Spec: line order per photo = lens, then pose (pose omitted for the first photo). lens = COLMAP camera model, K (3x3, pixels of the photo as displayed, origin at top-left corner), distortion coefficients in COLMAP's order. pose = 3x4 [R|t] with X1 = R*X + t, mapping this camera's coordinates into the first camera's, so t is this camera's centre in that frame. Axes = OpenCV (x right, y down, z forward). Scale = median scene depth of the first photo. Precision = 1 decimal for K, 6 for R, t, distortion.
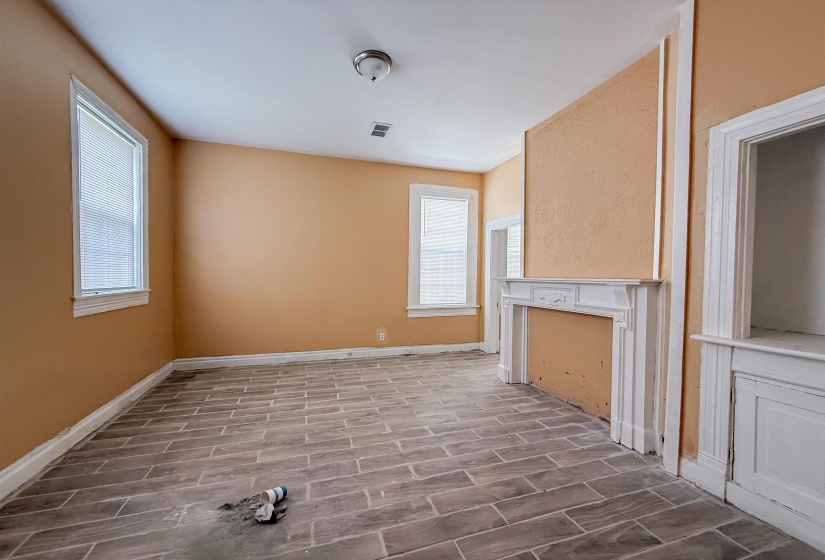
lens RADIAL K [[320.6, 0, 404.4], [0, 320.6, 282.7], [0, 0, 1]] dist [-0.000809, 0.000307]
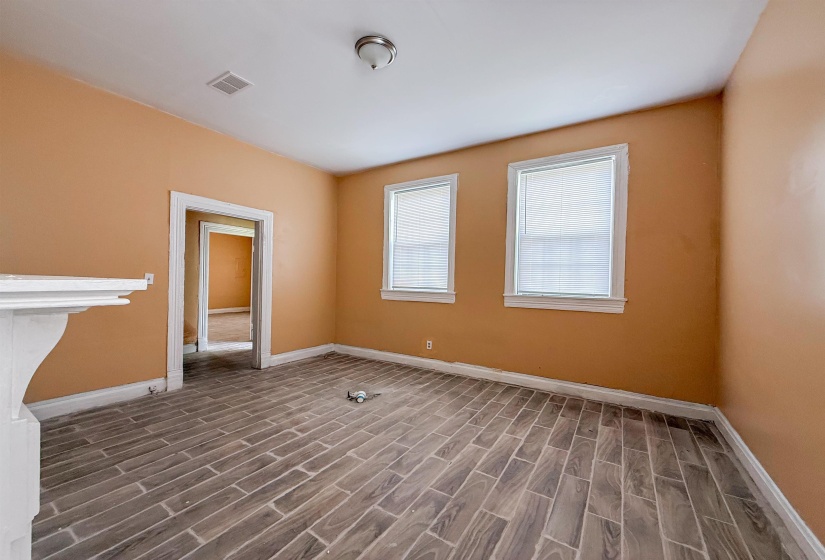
lens RADIAL K [[320.6, 0, 410.7], [0, 320.6, 279.6], [0, 0, 1]] dist [-0.000809, 0.000307]
pose [[-0.756343, -0.020837, -0.653843, 0.464403], [-0.041224, 0.999024, 0.015848, -0.040722], [0.652875, 0.038940, -0.756464, 1.986085]]
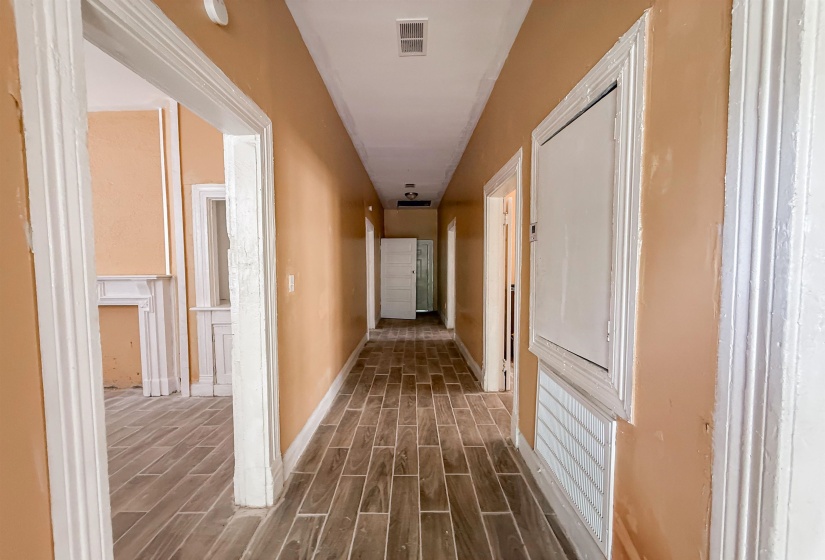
lens RADIAL K [[320.6, 0, 411.4], [0, 320.6, 282.2], [0, 0, 1]] dist [-0.000809, 0.000307]
pose [[0.280592, -0.061429, 0.957859, -0.306006], [0.034794, 0.997945, 0.053808, -0.017359], [-0.959196, 0.018230, 0.282153, -0.476261]]
